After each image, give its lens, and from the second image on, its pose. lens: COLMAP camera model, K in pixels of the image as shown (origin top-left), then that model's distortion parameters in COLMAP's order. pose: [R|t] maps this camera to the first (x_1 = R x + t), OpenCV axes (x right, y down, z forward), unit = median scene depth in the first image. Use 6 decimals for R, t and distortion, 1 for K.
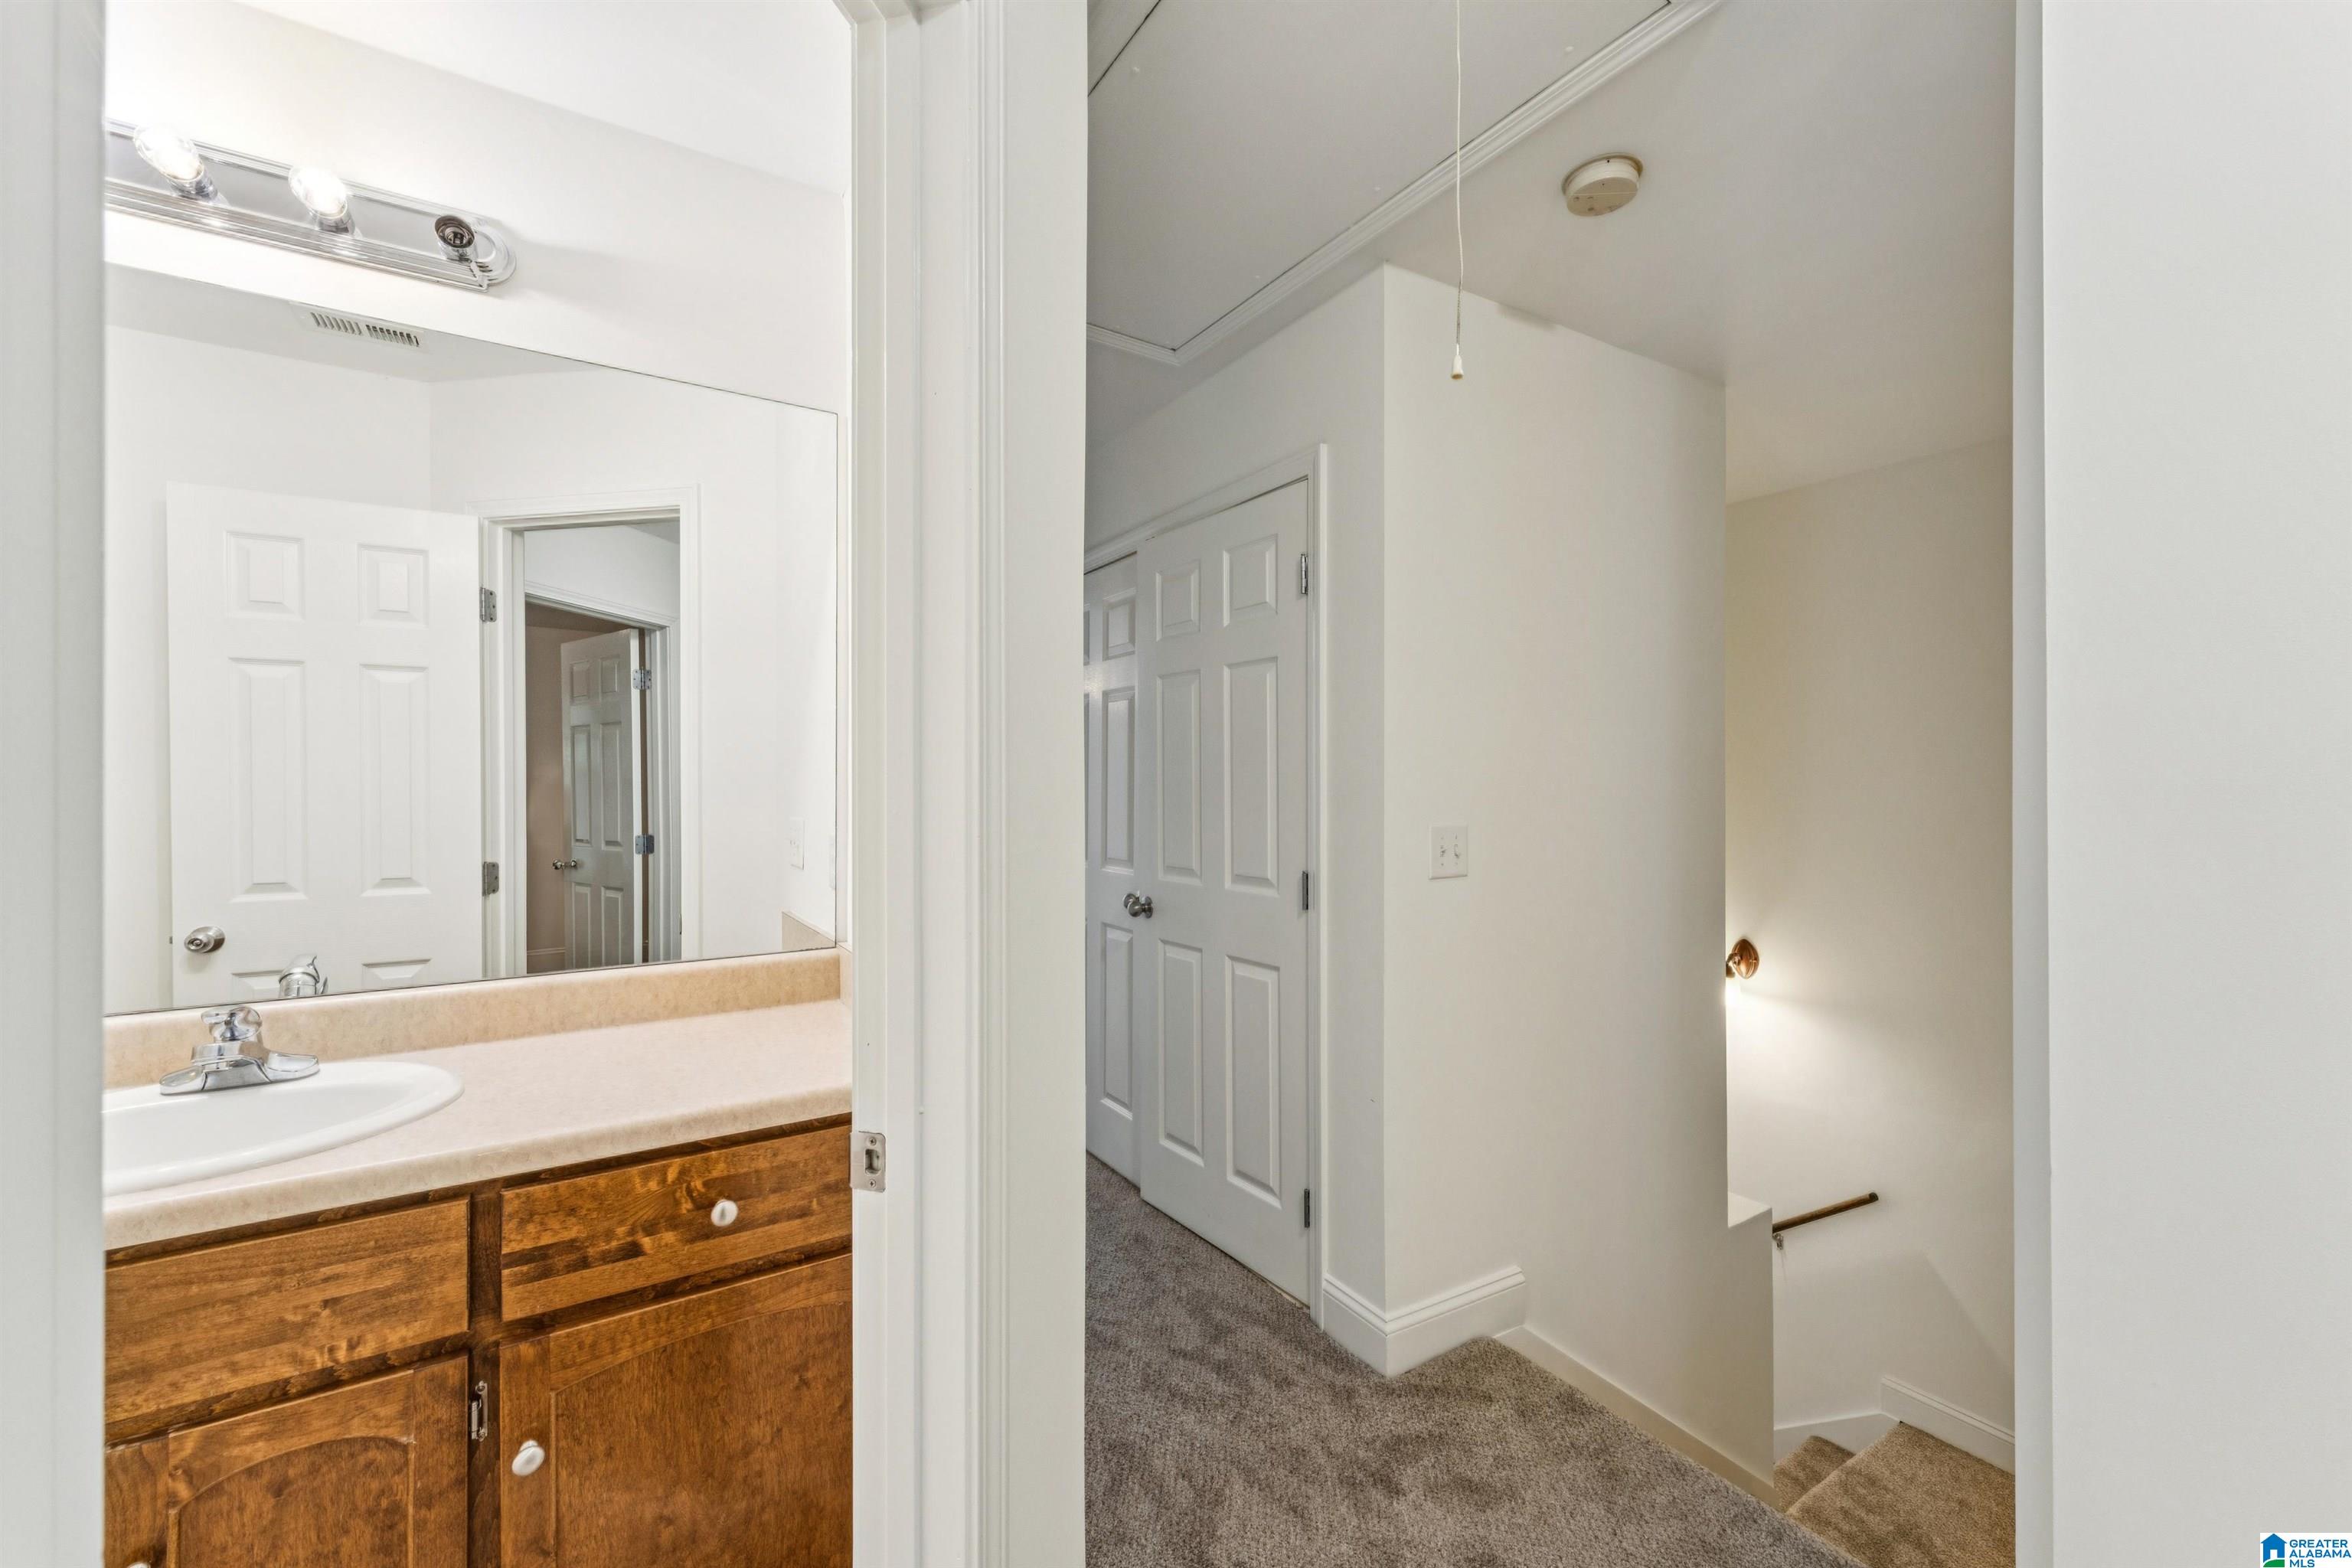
lens RADIAL K [[951.0, 0, 1182.8], [0, 951.0, 787.2], [0, 0, 1]] dist [-0.002038, -0.000096]
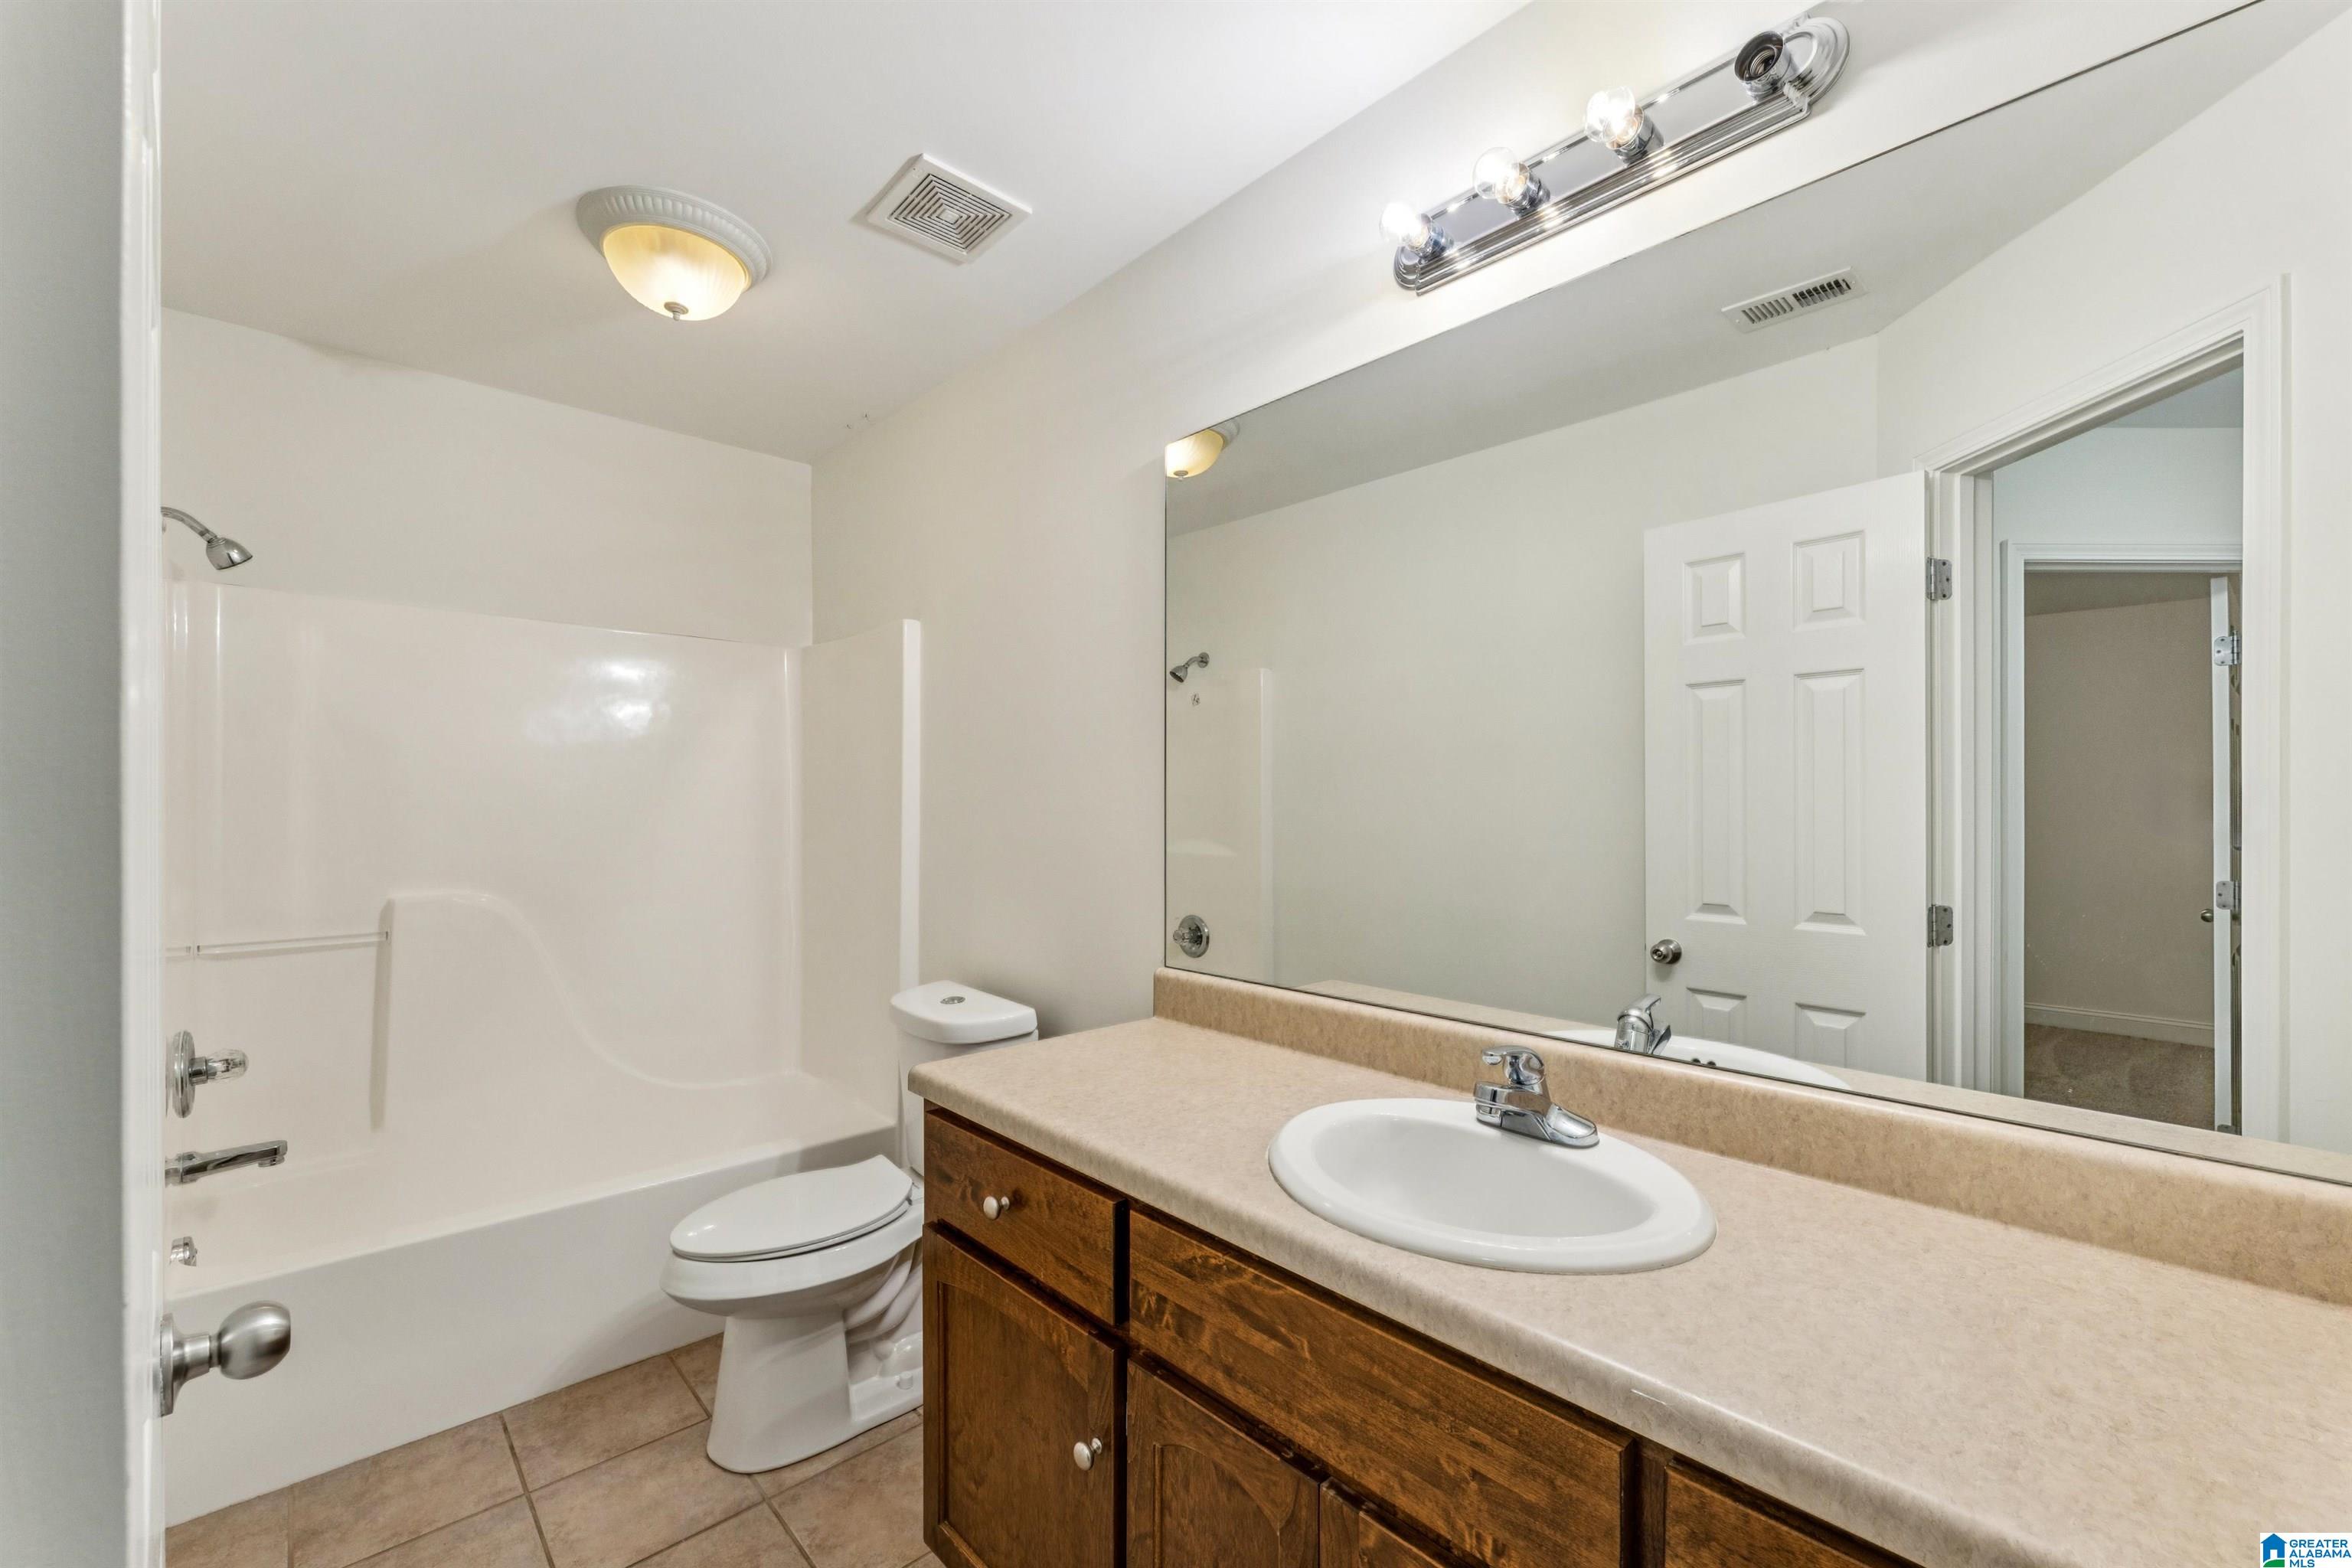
lens RADIAL K [[951.0, 0, 1195.4], [0, 951.0, 806.7], [0, 0, 1]] dist [-0.002038, -0.000096]
pose [[0.184938, 0.003255, -0.982745, -0.119629], [-0.003347, 0.999991, 0.002682, -0.004674], [0.982745, 0.002793, 0.184947, 0.421183]]
